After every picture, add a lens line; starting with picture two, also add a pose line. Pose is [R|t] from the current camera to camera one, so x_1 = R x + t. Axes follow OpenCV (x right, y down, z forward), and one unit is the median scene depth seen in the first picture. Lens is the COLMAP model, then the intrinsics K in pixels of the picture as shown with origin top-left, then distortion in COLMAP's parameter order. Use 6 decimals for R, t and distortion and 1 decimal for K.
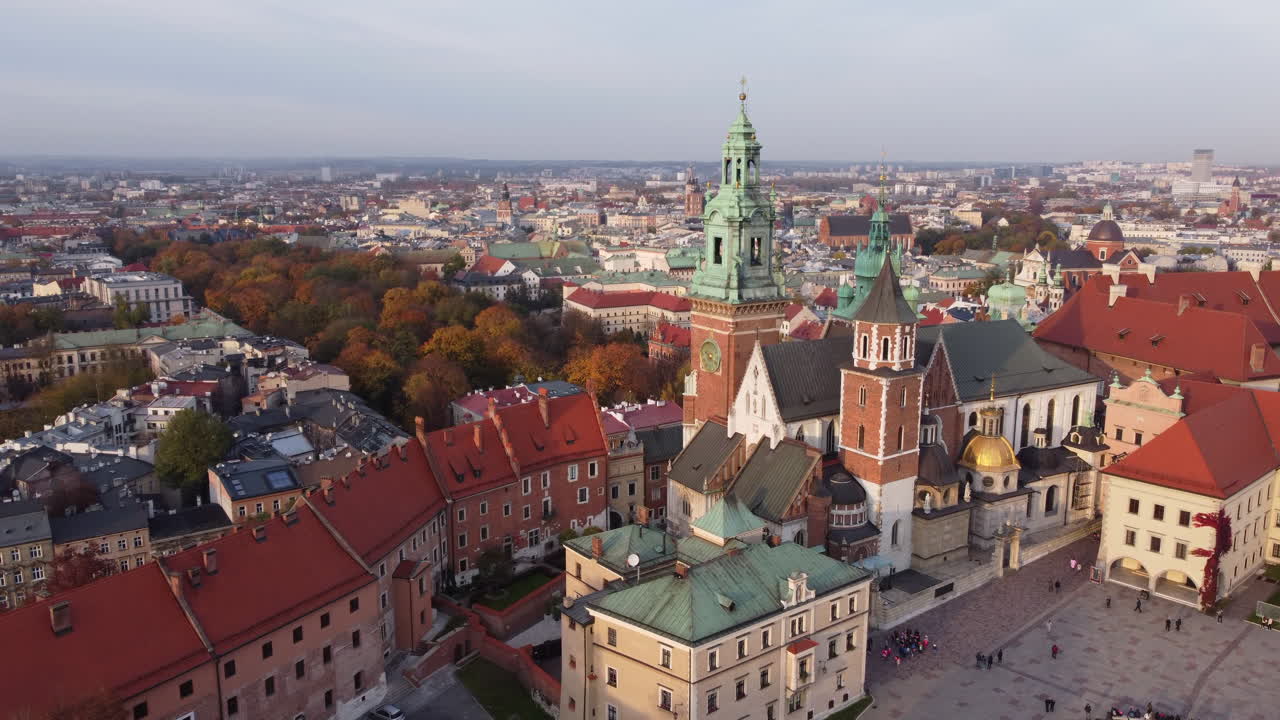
lens RADIAL K [[981.7, 0, 640.0], [0, 981.7, 360.0], [0, 0, 1]] dist [0.002930, -0.002558]
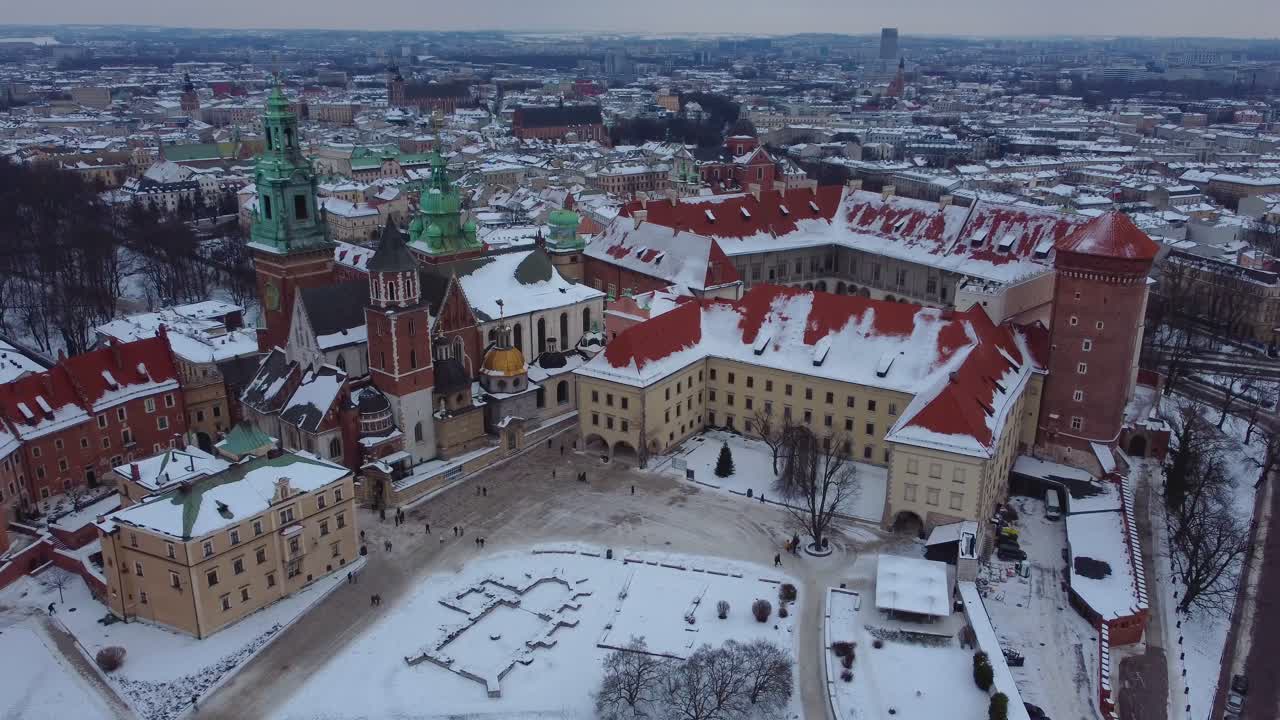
lens RADIAL K [[981.7, 0, 640.0], [0, 981.7, 360.0], [0, 0, 1]] dist [0.002930, -0.002558]
pose [[0.966627, -0.075992, 0.244658, 0.237952], [0.045285, 0.990639, 0.128779, -0.069851], [-0.252154, -0.113402, 0.961019, -0.298290]]
